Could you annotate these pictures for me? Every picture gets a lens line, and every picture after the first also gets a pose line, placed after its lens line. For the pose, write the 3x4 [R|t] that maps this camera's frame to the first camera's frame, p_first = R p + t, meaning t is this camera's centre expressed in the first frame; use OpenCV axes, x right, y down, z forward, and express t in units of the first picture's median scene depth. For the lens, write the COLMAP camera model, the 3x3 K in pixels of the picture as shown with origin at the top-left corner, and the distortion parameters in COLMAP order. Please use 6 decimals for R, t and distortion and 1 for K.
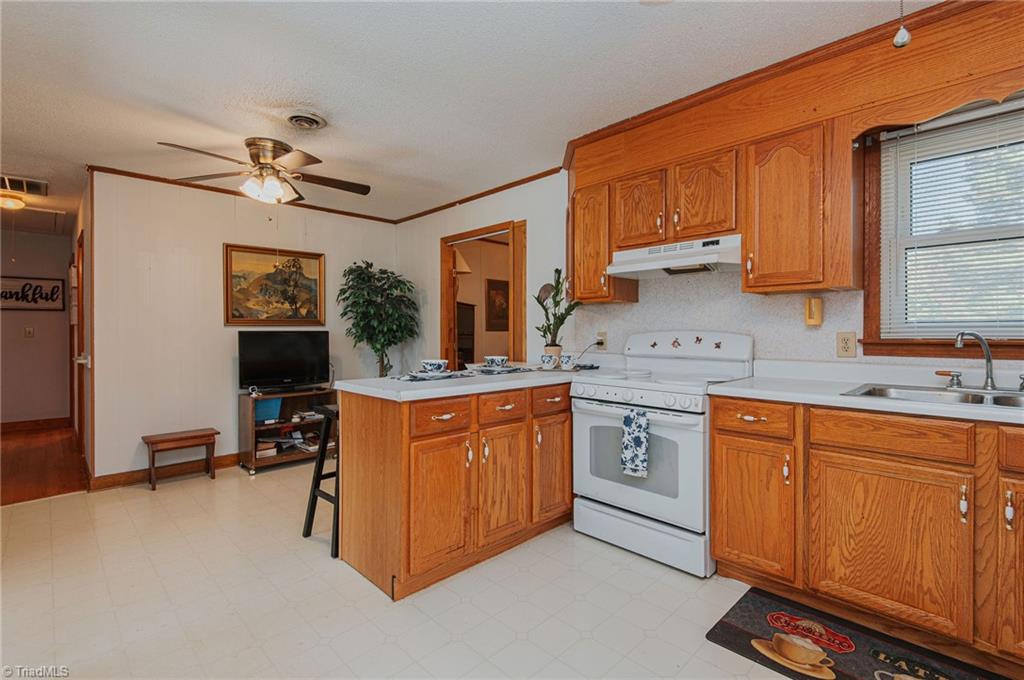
lens RADIAL K [[467.4, 0, 515.1], [0, 467.4, 333.3], [0, 0, 1]] dist [0.000145, -0.000963]
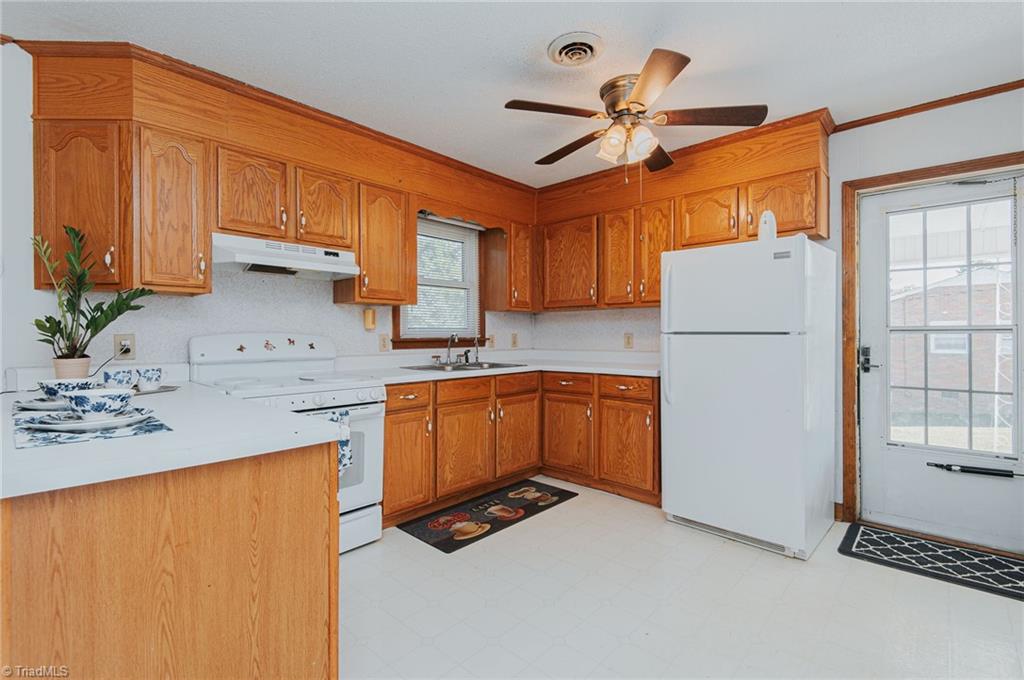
lens RADIAL K [[454.5, 0, 510.3], [0, 454.5, 335.5], [0, 0, 1]] dist [-0.001964, -0.000439]
pose [[-0.044078, 0.001021, 0.999028, -0.736601], [0.006332, 0.999980, -0.000742, 0.005300], [-0.999008, 0.006293, -0.044084, 0.678220]]
